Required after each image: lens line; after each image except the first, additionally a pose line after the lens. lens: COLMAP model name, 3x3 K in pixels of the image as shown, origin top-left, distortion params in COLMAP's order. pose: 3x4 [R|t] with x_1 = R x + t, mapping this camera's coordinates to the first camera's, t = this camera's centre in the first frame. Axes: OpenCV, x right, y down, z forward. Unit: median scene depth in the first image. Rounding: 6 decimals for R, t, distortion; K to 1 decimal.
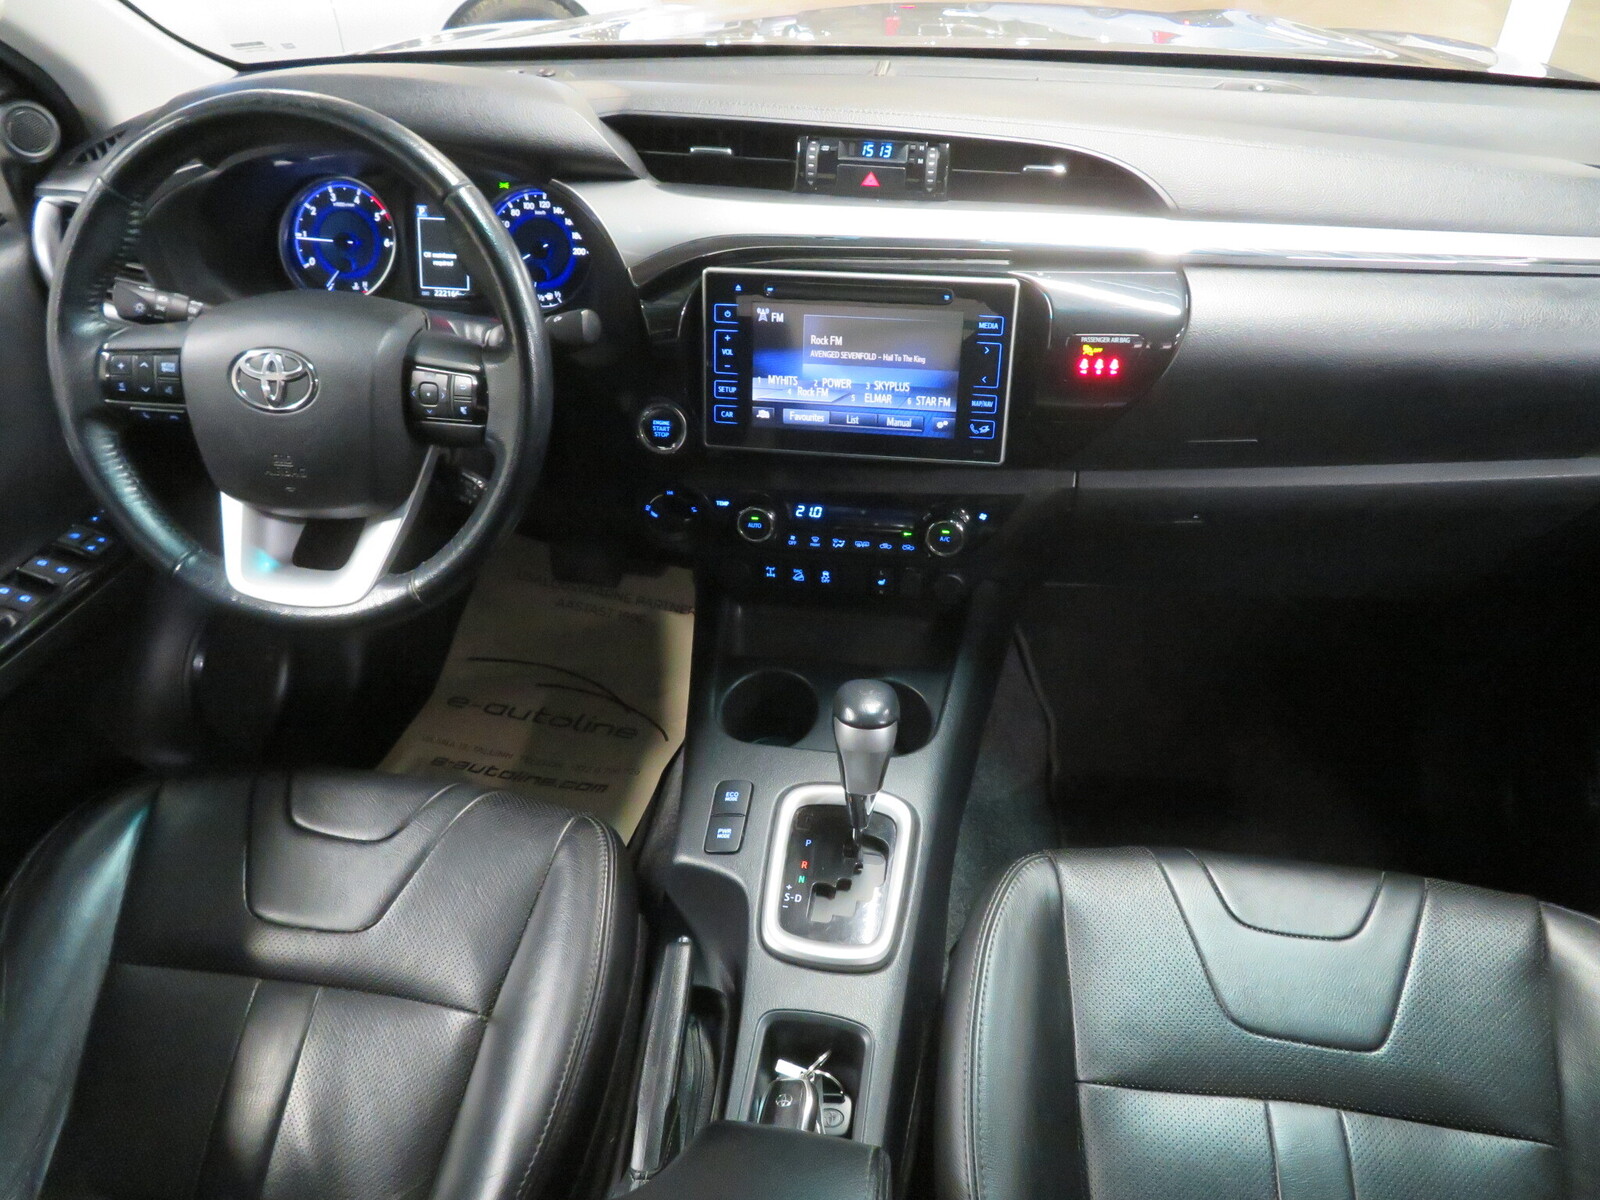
lens RADIAL K [[1152.5, 0, 798.5], [0, 1152.5, 596.8], [0, 0, 1]] dist [-0.007378, -0.003935]
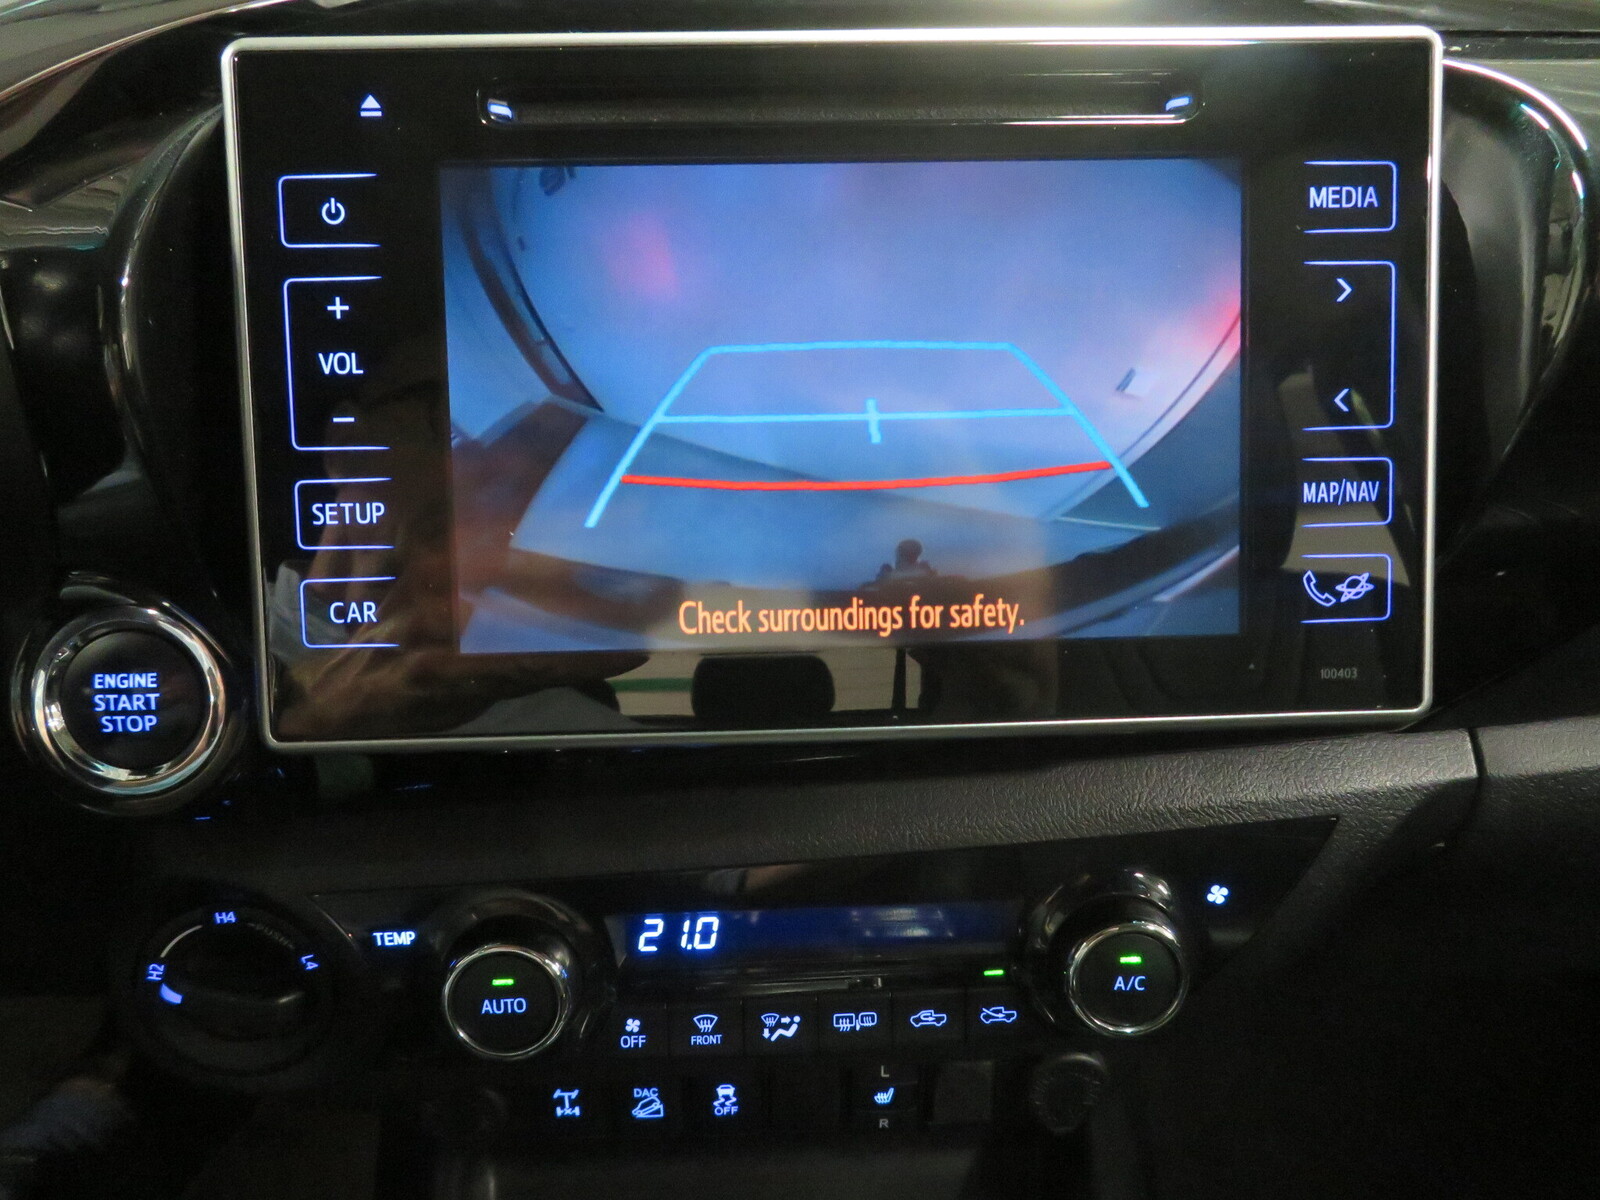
lens RADIAL K [[1152.5, 0, 793.6], [0, 1152.5, 598.2], [0, 0, 1]] dist [-0.007378, -0.003935]
pose [[0.980363, -0.063723, 0.186623, -0.013326], [0.111610, 0.959493, -0.258684, -0.078038], [-0.162579, 0.274433, 0.947763, 0.677437]]
